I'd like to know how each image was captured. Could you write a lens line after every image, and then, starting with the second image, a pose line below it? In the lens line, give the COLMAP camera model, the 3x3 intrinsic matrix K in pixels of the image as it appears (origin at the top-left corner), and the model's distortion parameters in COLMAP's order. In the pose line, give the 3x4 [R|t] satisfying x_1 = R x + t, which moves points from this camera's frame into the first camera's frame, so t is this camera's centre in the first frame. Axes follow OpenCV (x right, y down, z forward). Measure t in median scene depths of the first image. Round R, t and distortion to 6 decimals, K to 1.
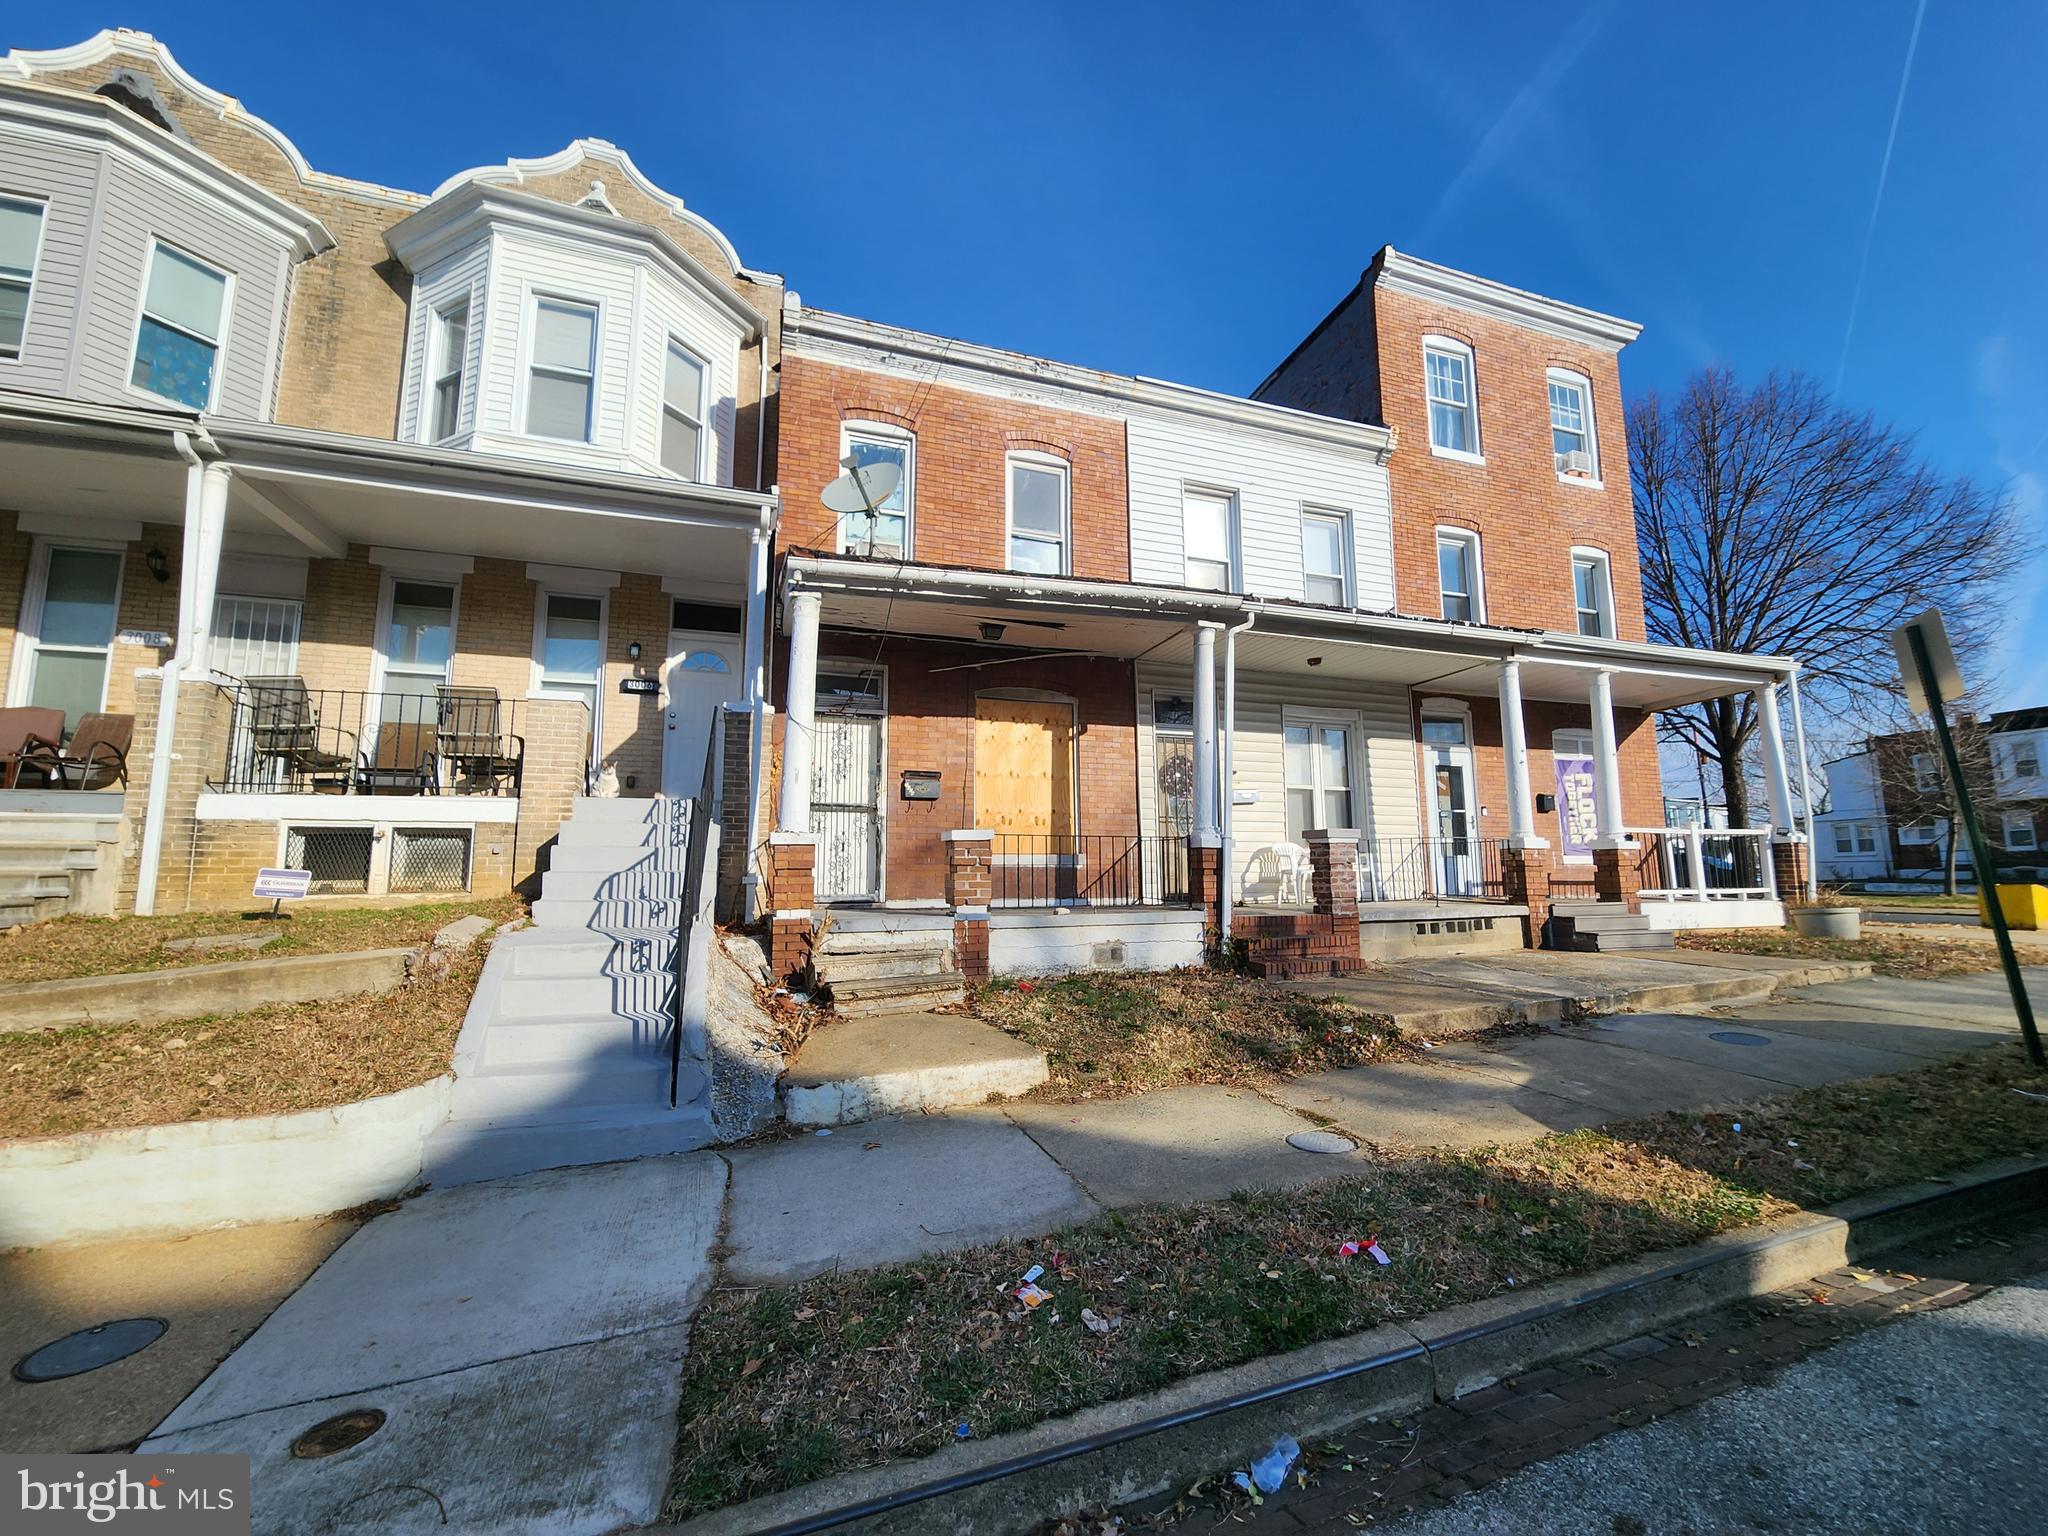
lens RADIAL K [[816.4, 0, 1024.0], [0, 816.4, 768.0], [0, 0, 1]] dist [0.005073, -0.005024]
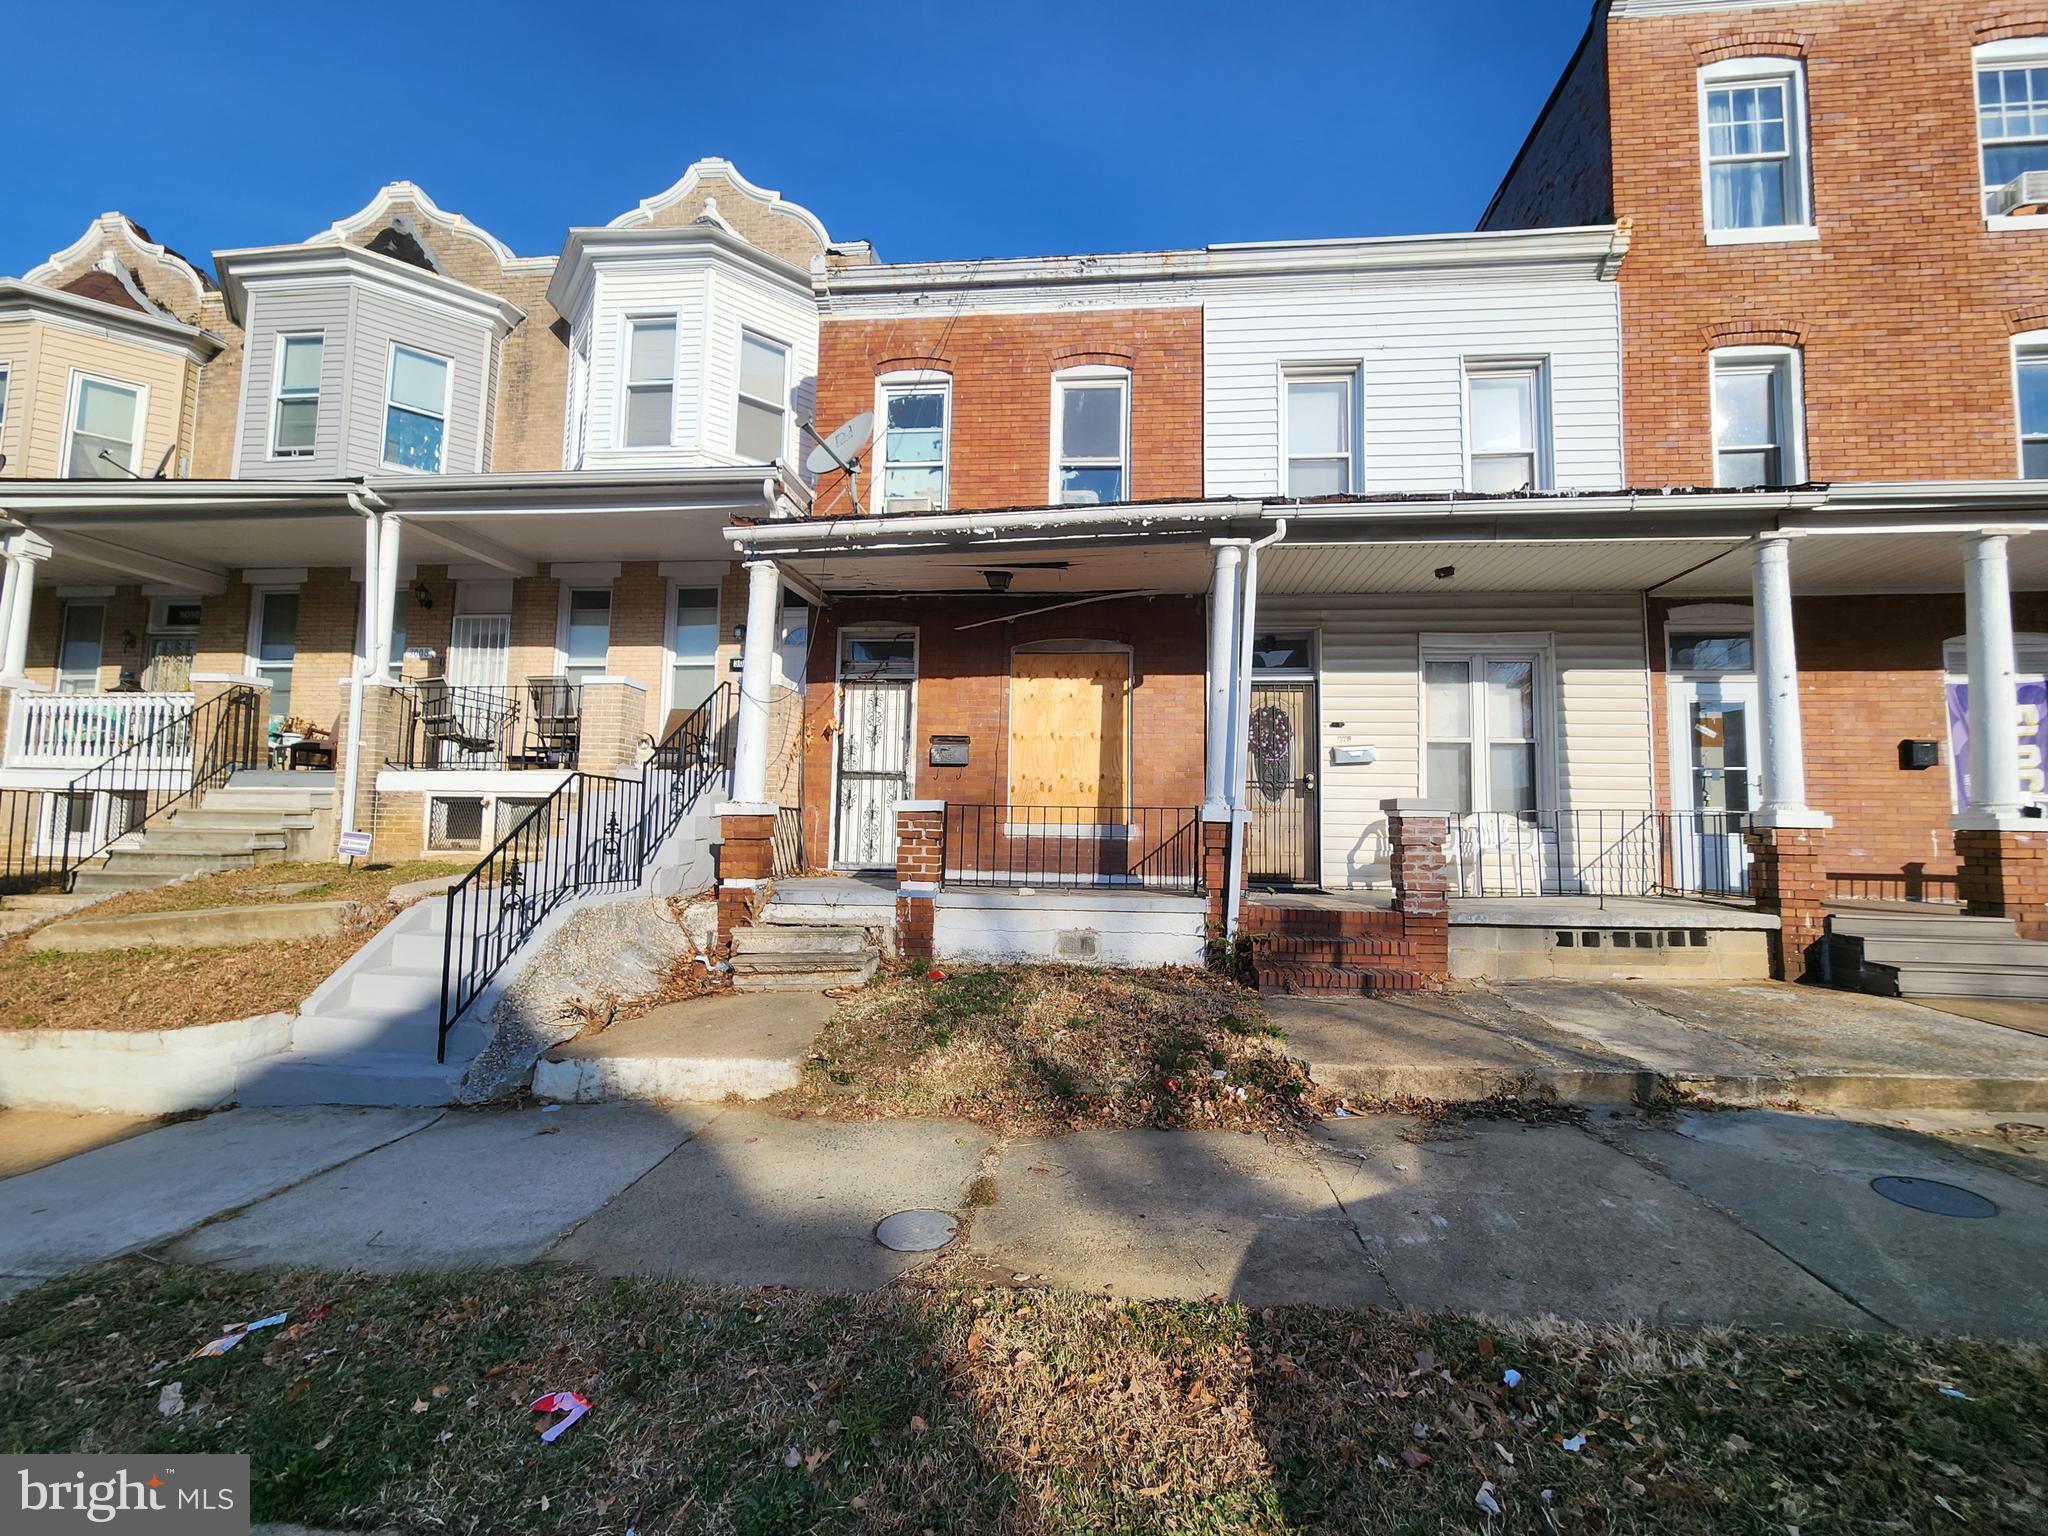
lens RADIAL K [[816.0, 0, 1024.0], [0, 816.0, 768.0], [0, 0, 1]] dist [-0.000759, 0.000421]
pose [[0.911513, -0.012359, -0.411085, 0.343180], [0.033818, 0.998416, 0.044971, 0.001614], [0.409878, -0.054894, 0.910487, 0.170393]]
